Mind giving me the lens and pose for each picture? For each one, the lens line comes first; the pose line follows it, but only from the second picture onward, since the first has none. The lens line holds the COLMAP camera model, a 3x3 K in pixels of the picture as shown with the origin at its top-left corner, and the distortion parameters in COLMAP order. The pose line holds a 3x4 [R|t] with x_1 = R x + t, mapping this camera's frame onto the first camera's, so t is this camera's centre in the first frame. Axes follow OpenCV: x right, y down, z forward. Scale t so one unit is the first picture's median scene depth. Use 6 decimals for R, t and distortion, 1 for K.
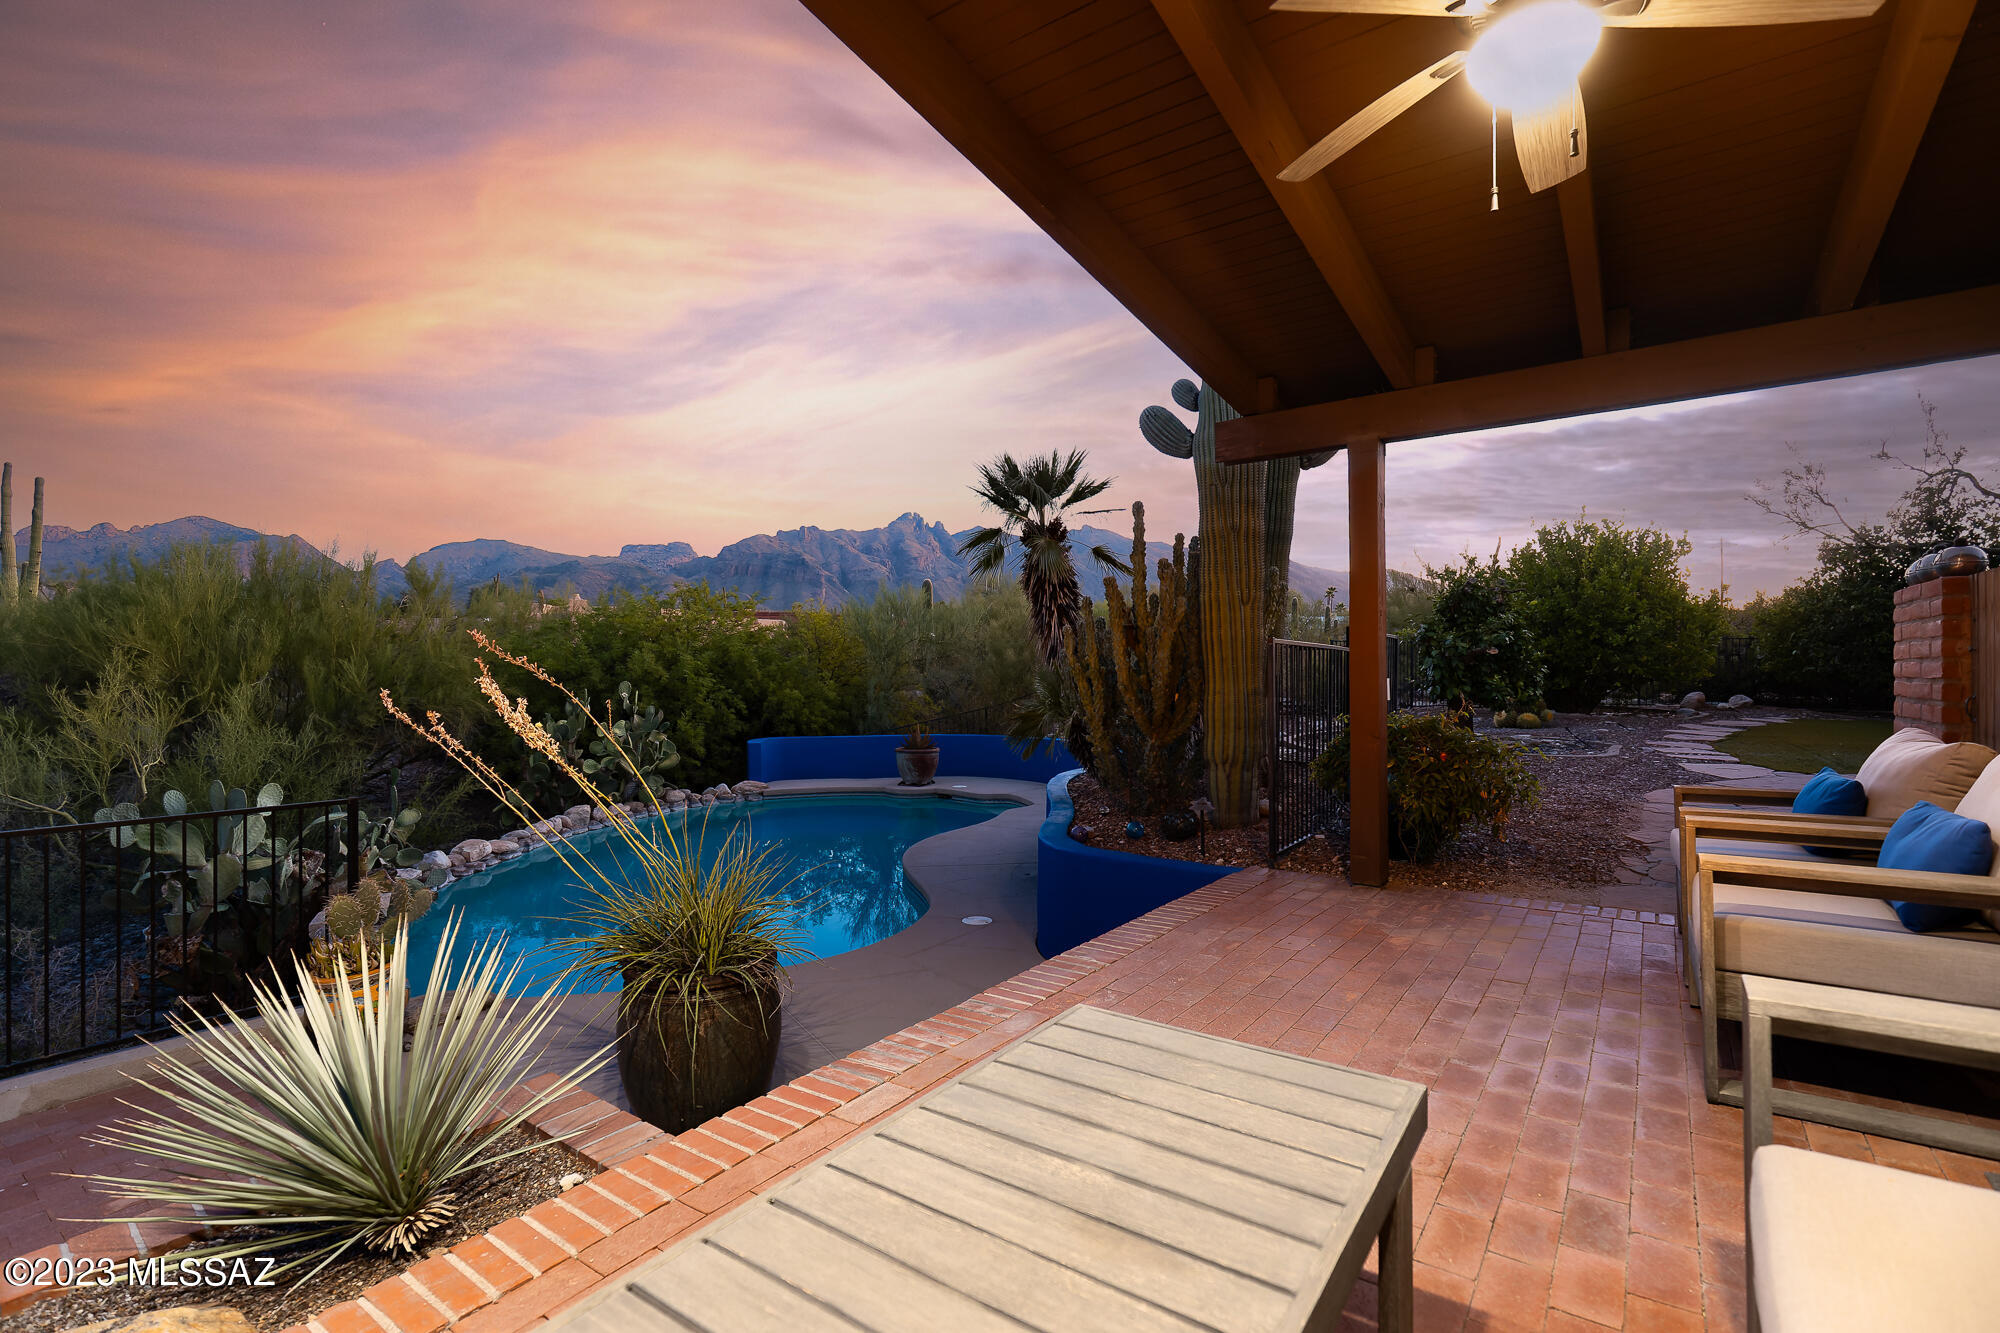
lens RADIAL K [[918.3, 0, 999.2], [0, 918.3, 662.3], [0, 0, 1]] dist [0.000396, 0.000224]
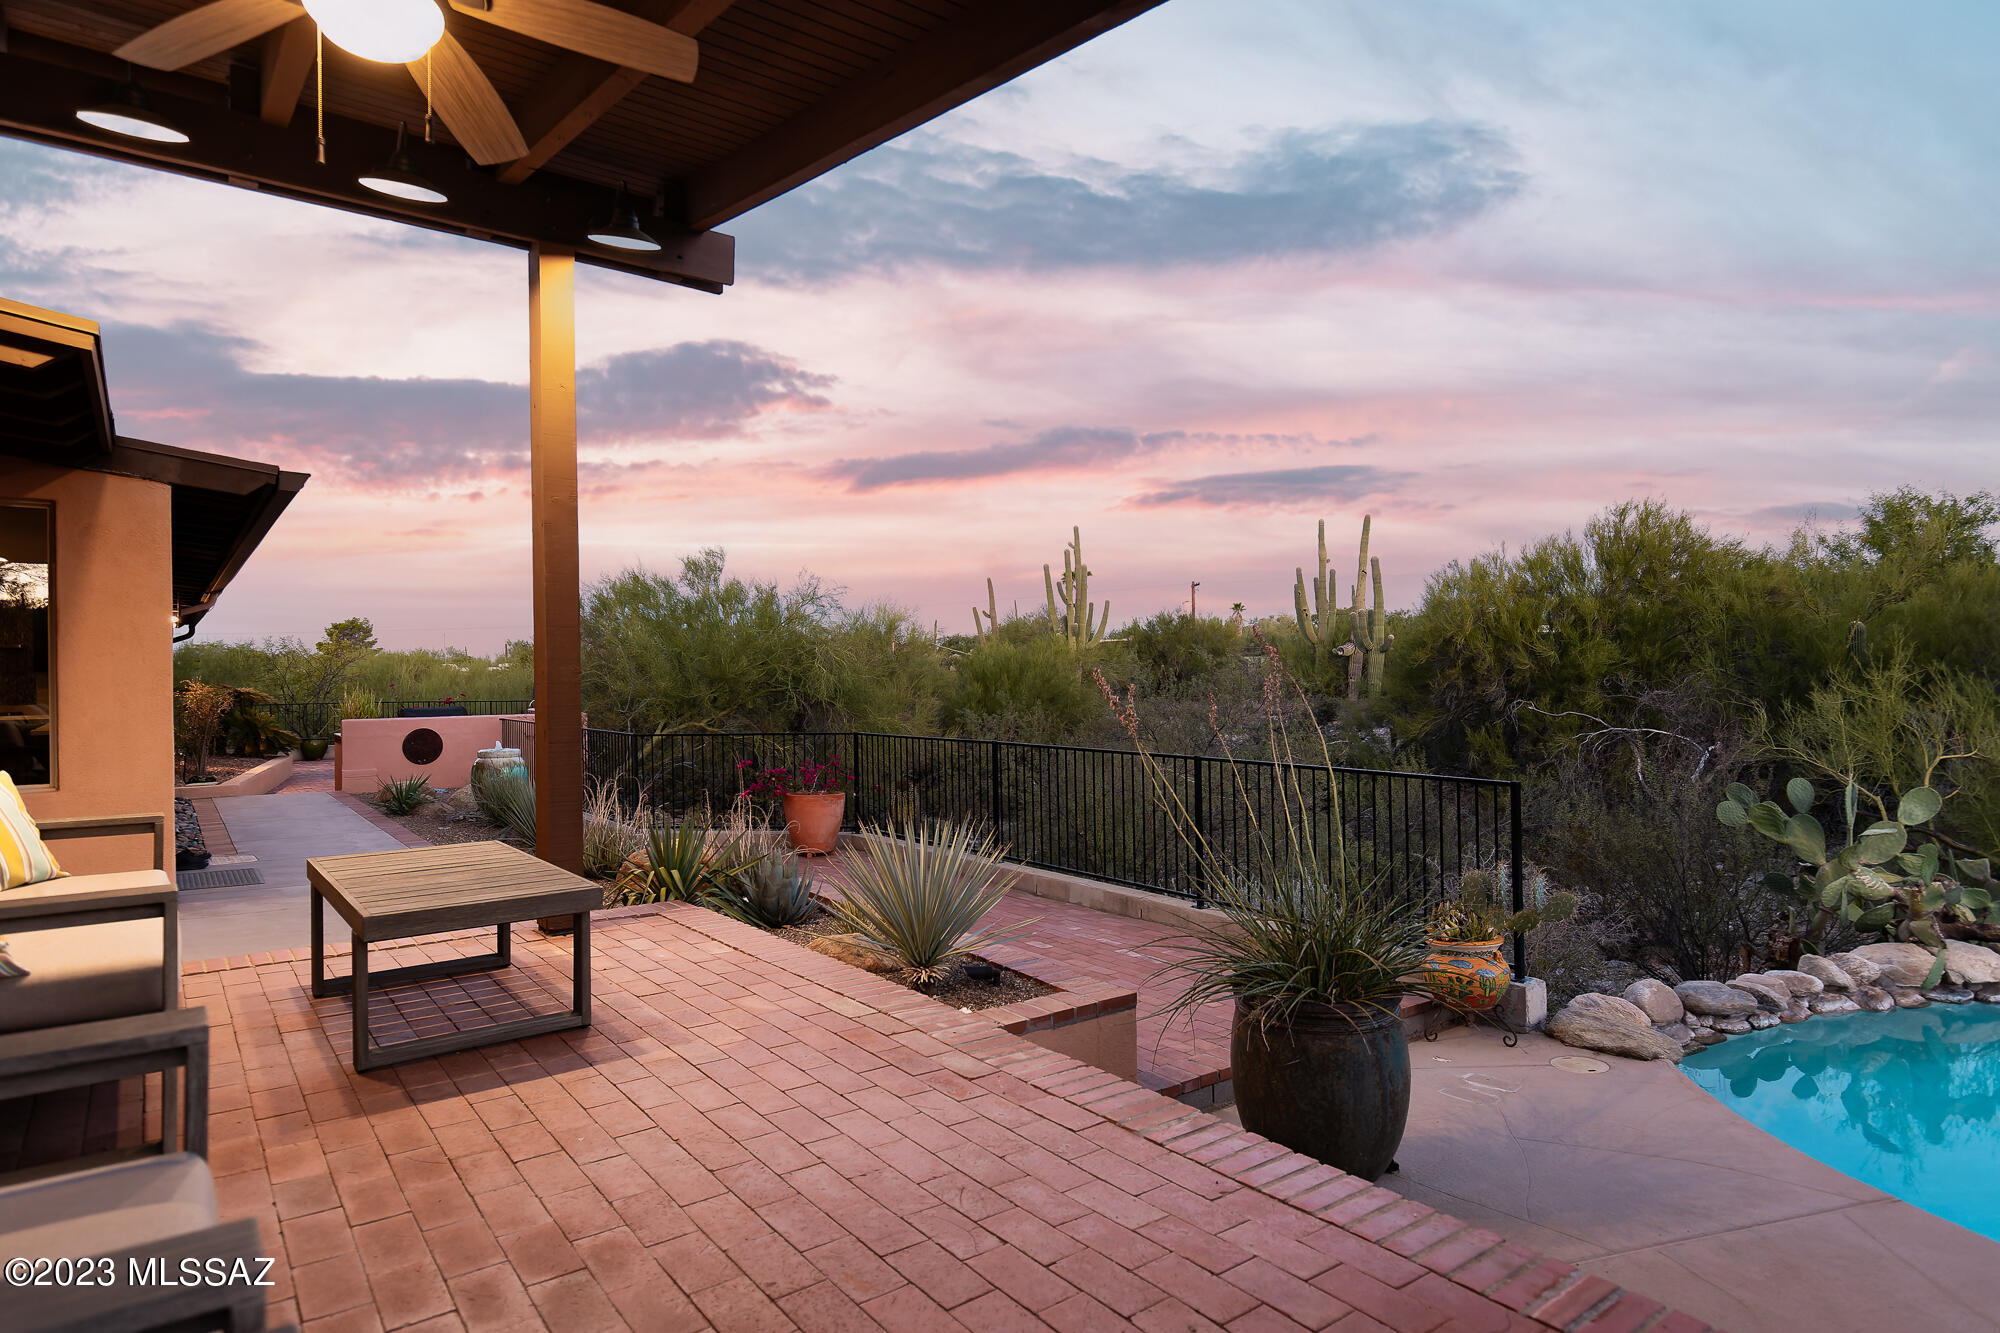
lens RADIAL K [[1134.3, 0, 1000.8], [0, 1134.3, 663.9], [0, 0, 1]] dist [-0.000284, -0.000066]
pose [[-0.307994, 0.004797, -0.951376, 1.231579], [0.018011, 0.999837, -0.000790, 0.017288], [0.951218, -0.017379, -0.308030, 1.631140]]
